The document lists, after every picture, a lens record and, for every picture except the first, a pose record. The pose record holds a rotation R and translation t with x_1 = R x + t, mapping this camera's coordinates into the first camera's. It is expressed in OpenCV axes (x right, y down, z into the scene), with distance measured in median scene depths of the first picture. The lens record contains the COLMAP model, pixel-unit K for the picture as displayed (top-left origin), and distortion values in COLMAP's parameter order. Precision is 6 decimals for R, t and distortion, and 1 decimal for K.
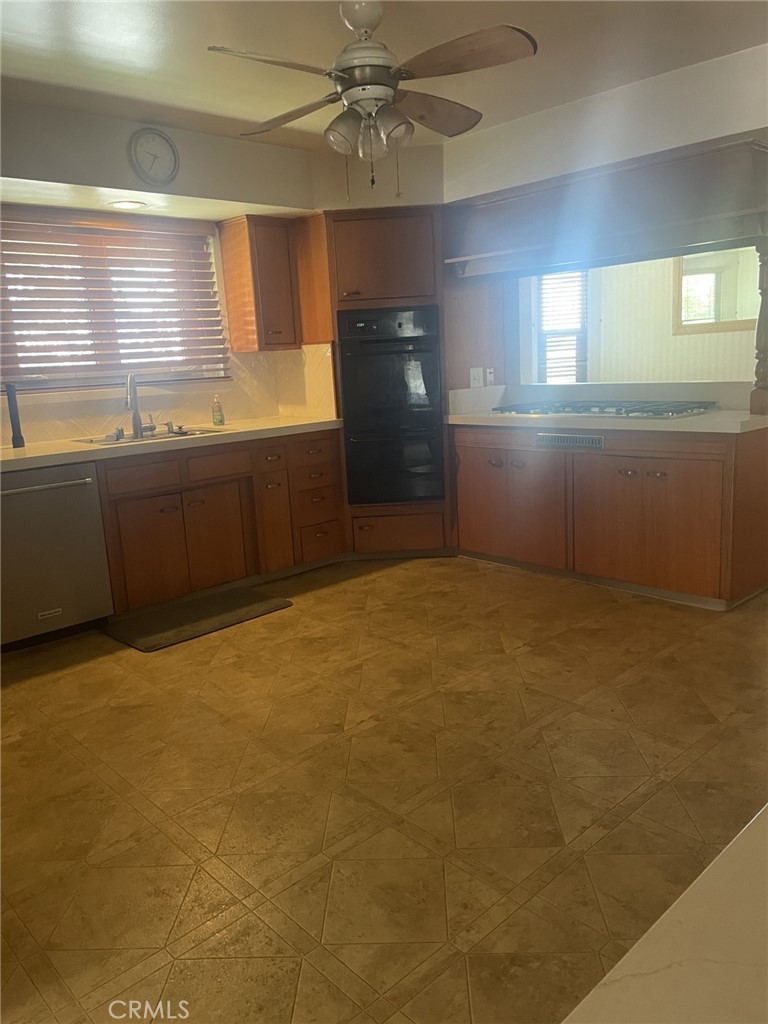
lens RADIAL K [[767.7, 0, 386.2], [0, 767.7, 530.0], [0, 0, 1]] dist [0.064224, -0.105416]
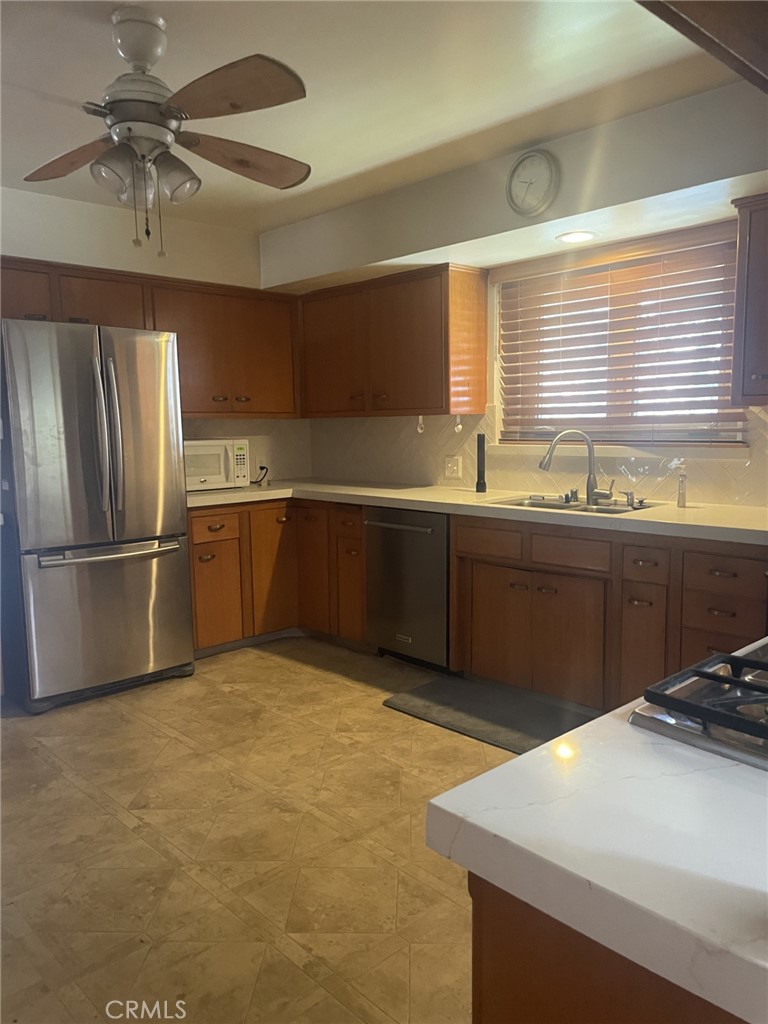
lens RADIAL K [[767.7, 0, 386.2], [0, 767.7, 530.0], [0, 0, 1]] dist [0.064224, -0.105416]
pose [[0.008163, 0.191759, -0.981408, 0.628771], [-0.212283, 0.959403, 0.185694, -0.244908], [0.977174, 0.206820, 0.048539, 0.902286]]
